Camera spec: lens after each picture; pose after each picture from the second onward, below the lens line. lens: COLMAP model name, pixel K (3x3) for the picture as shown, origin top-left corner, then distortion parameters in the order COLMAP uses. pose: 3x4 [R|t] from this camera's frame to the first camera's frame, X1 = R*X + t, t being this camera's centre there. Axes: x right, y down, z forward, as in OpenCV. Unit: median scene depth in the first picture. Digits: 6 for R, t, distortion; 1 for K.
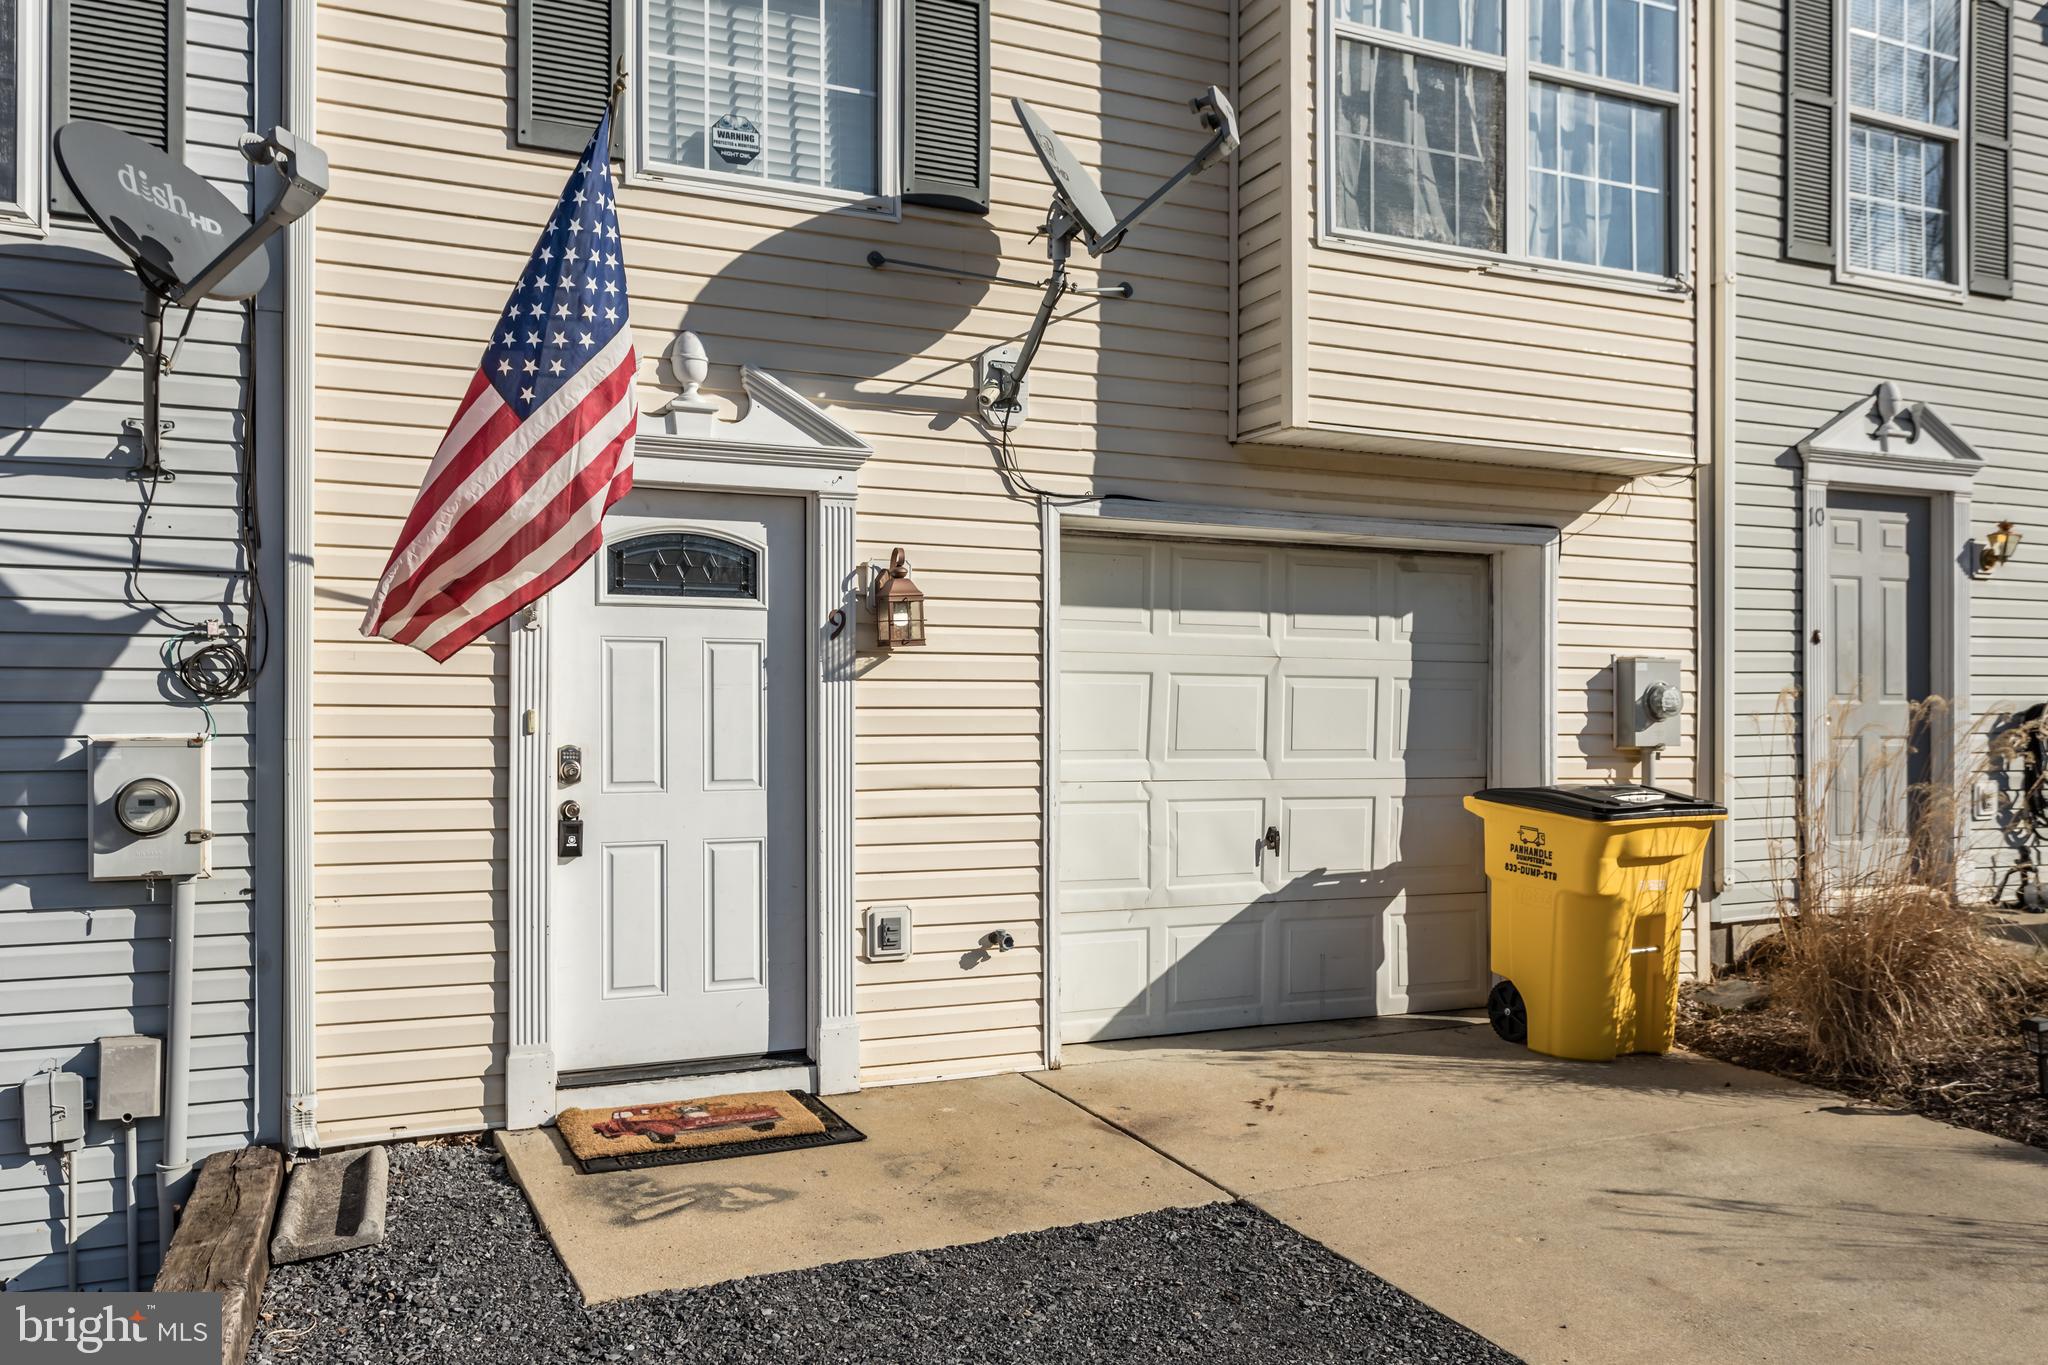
lens RADIAL K [[1592.0, 0, 1025.5], [0, 1592.0, 693.6], [0, 0, 1]] dist [0.015880, -0.000763]
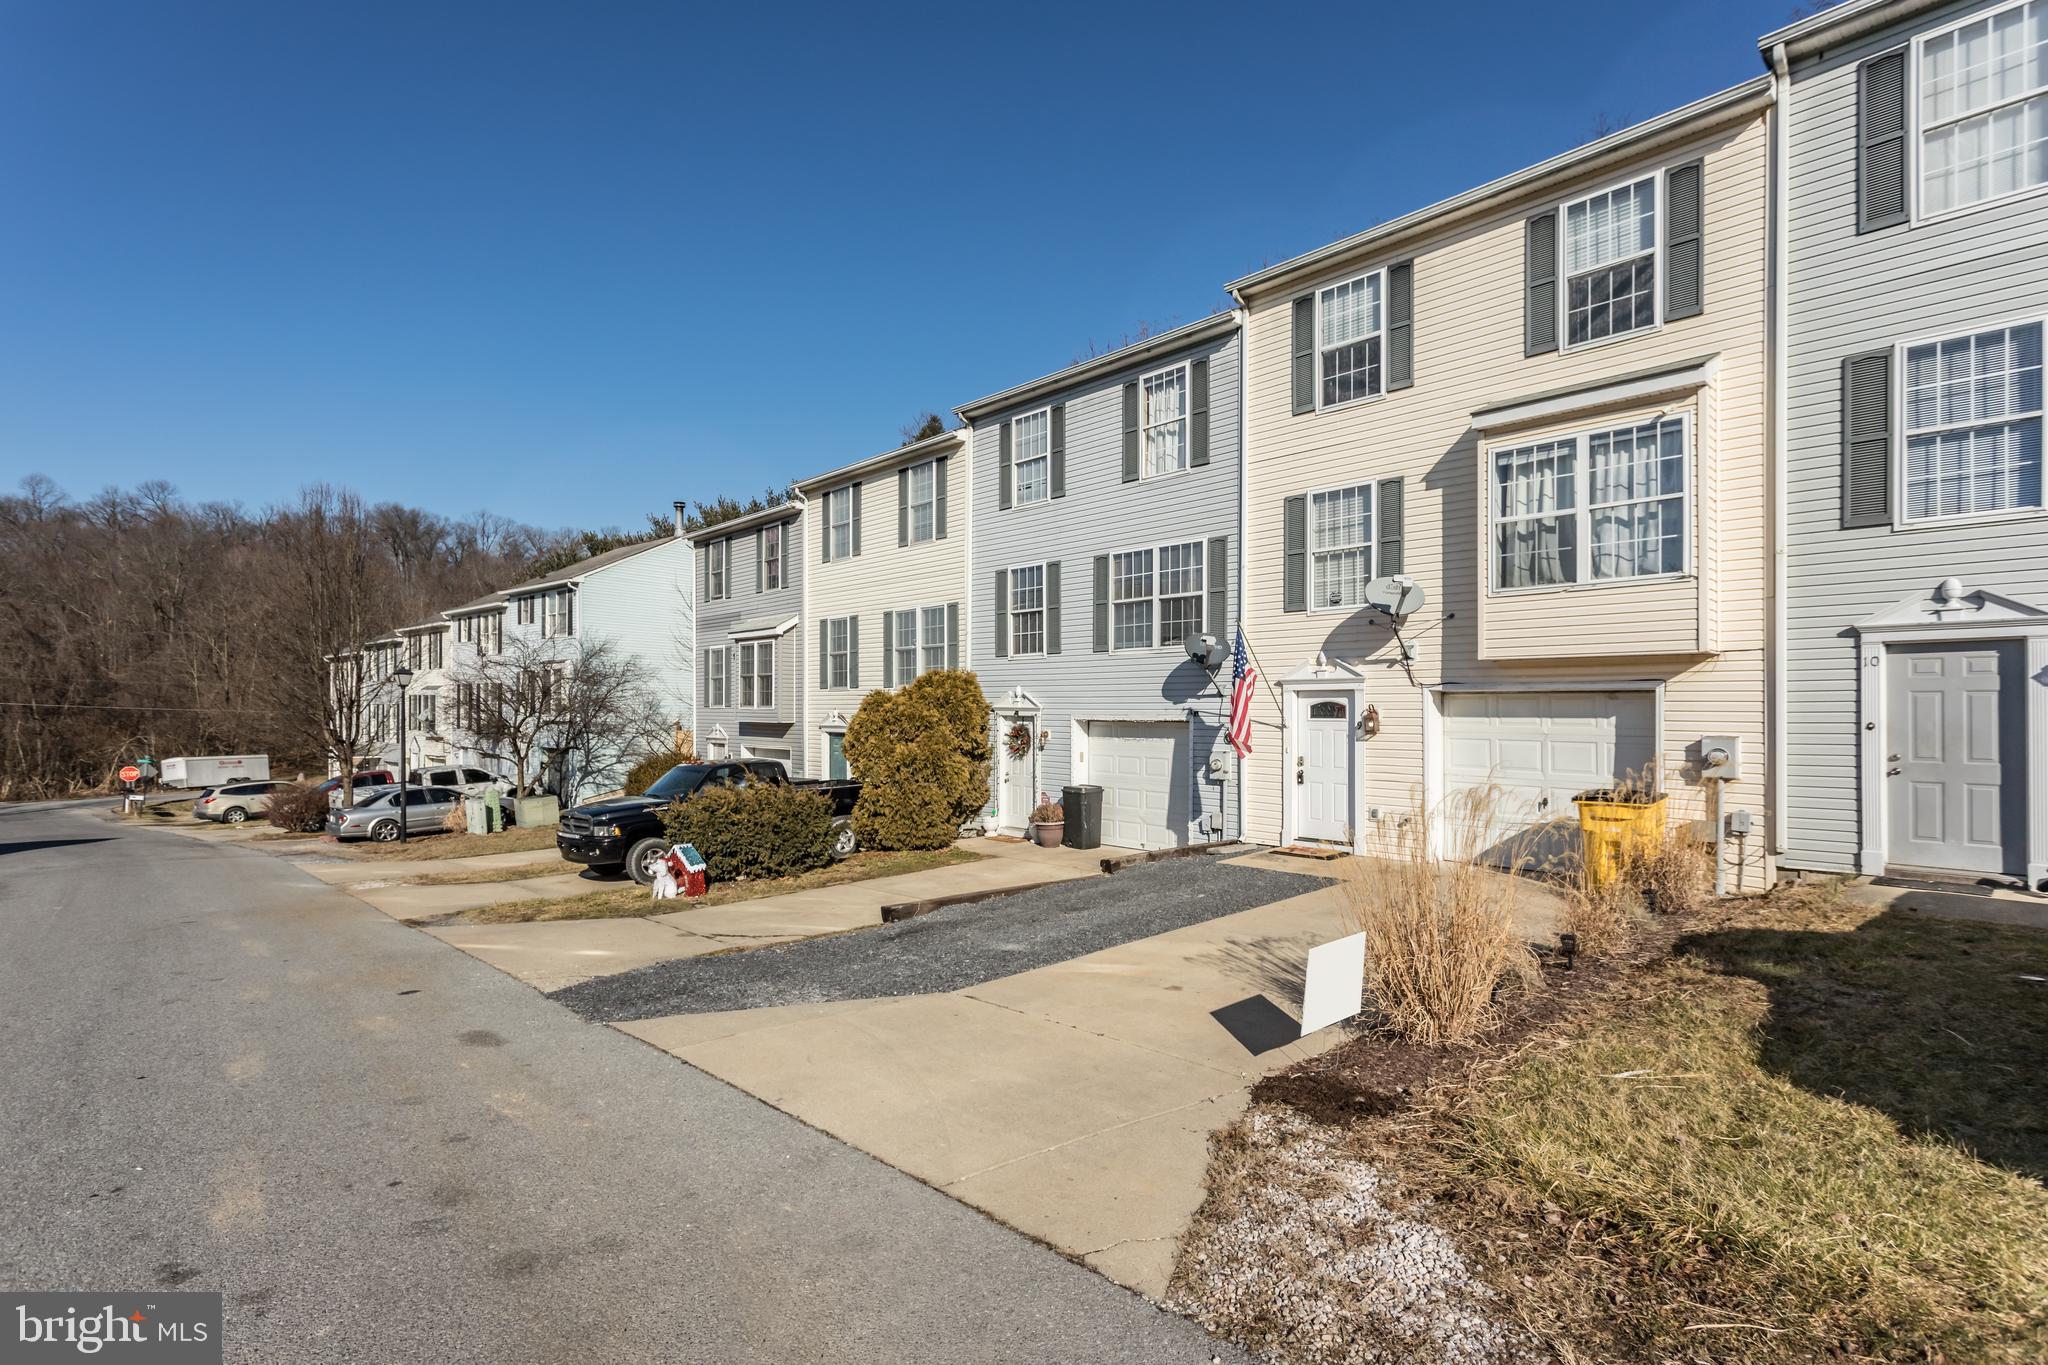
lens RADIAL K [[998.4, 0, 1022.1], [0, 998.4, 685.6], [0, 0, 1]] dist [0.007405, 0.000412]
pose [[0.304191, -0.026985, -0.952229, 1.728202], [0.004096, 0.999627, -0.027019, -0.072761], [0.952602, 0.004318, 0.304188, -0.398237]]
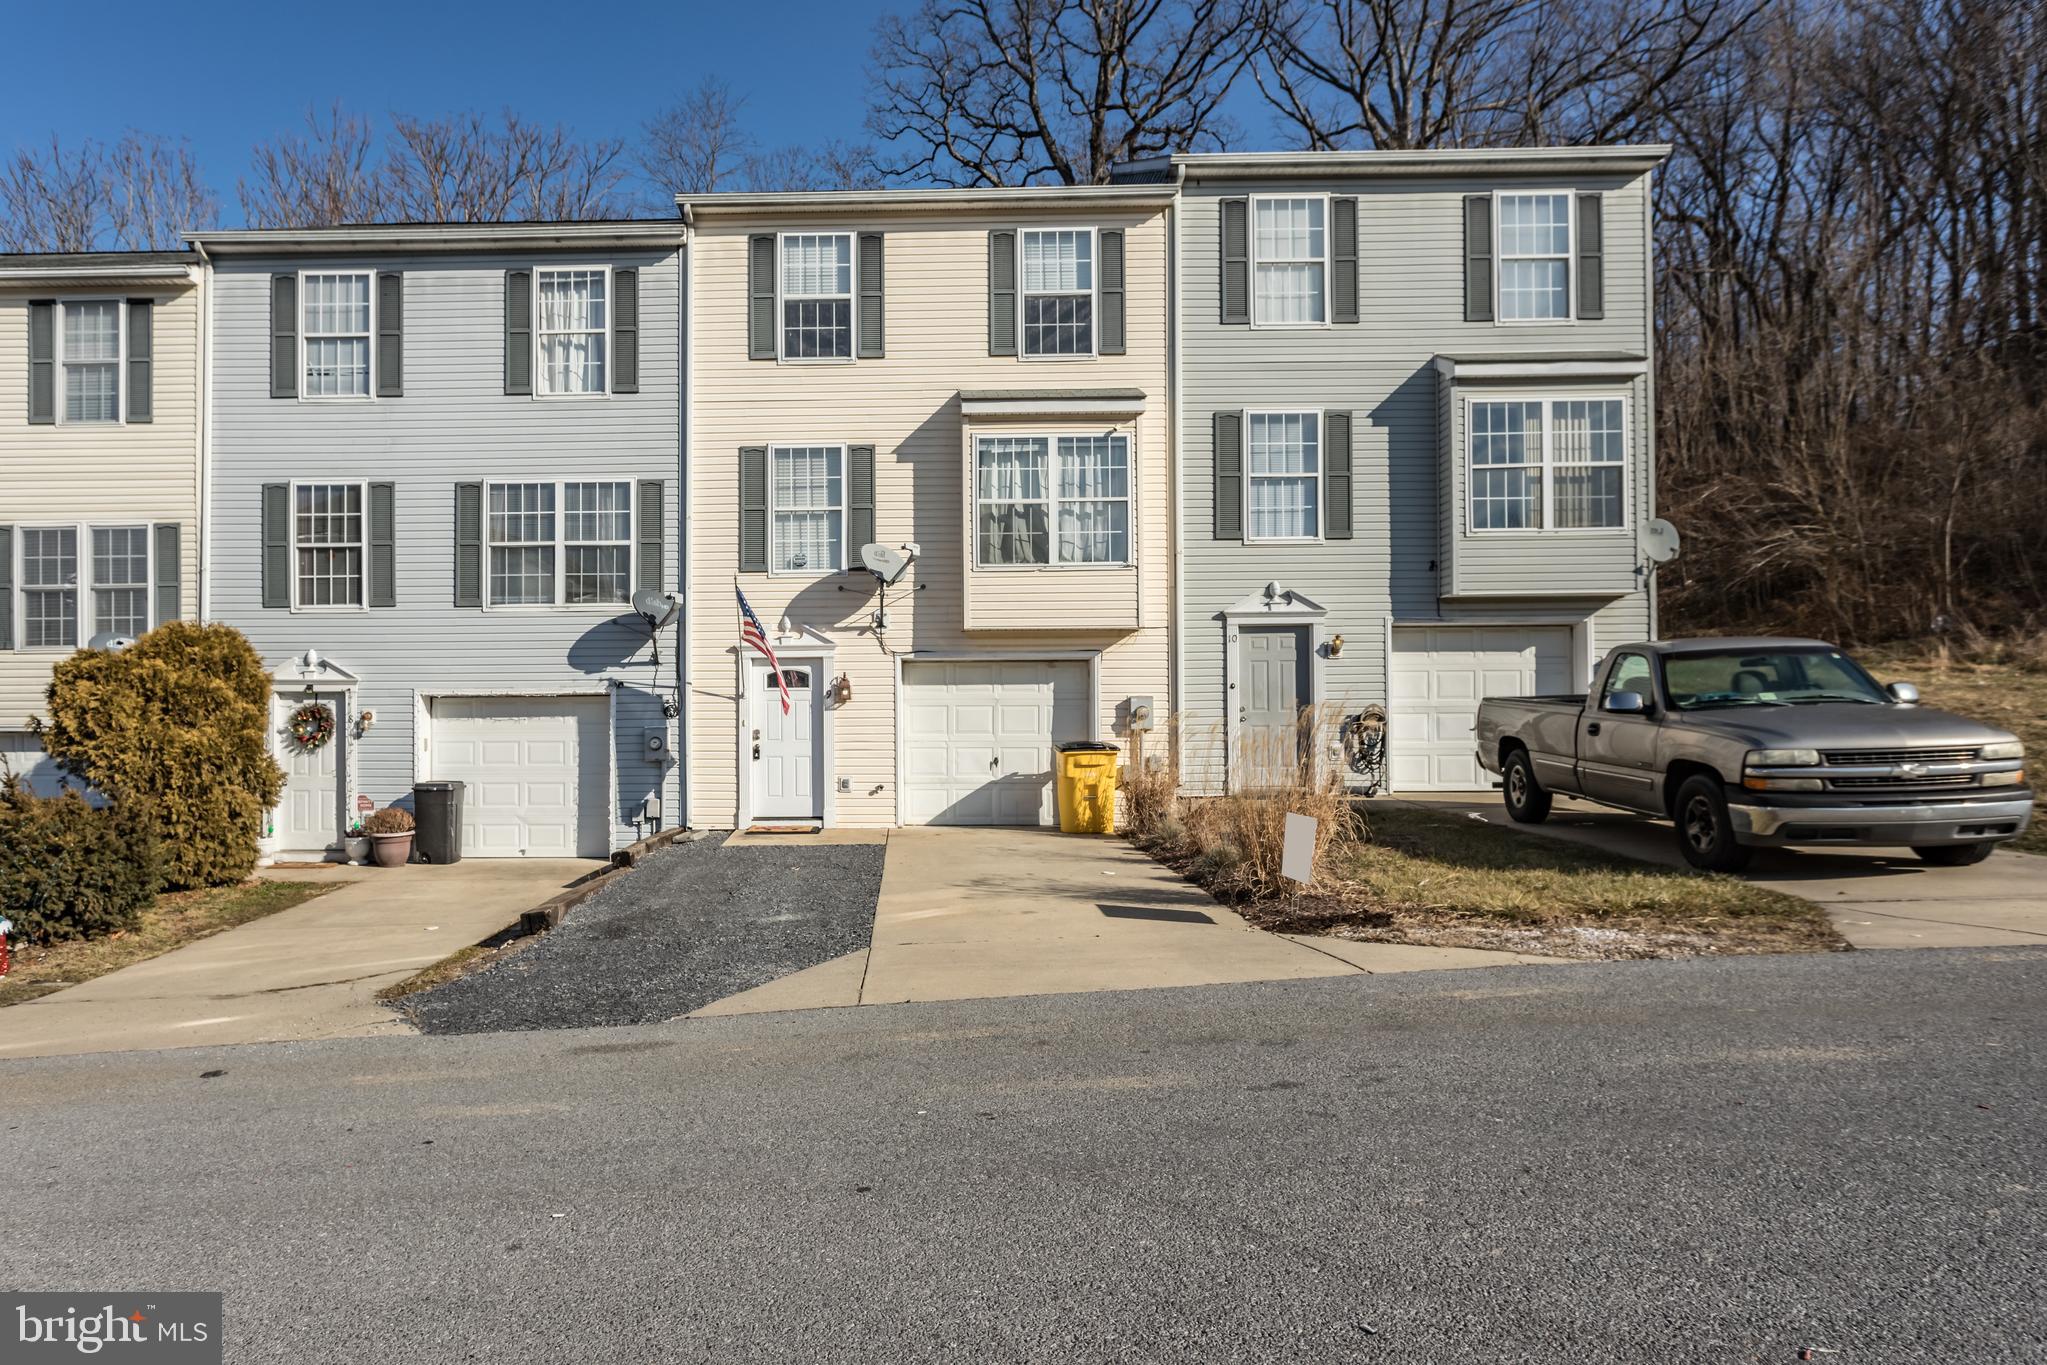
lens RADIAL K [[1277.2, 0, 929.9], [0, 1277.2, 674.3], [0, 0, 1]] dist [-0.009198, 0.003935]
pose [[0.901911, -0.027396, -0.431052, 1.232913], [0.014838, 0.999363, -0.032469, 0.006125], [0.431667, 0.022888, 0.901743, -1.366903]]
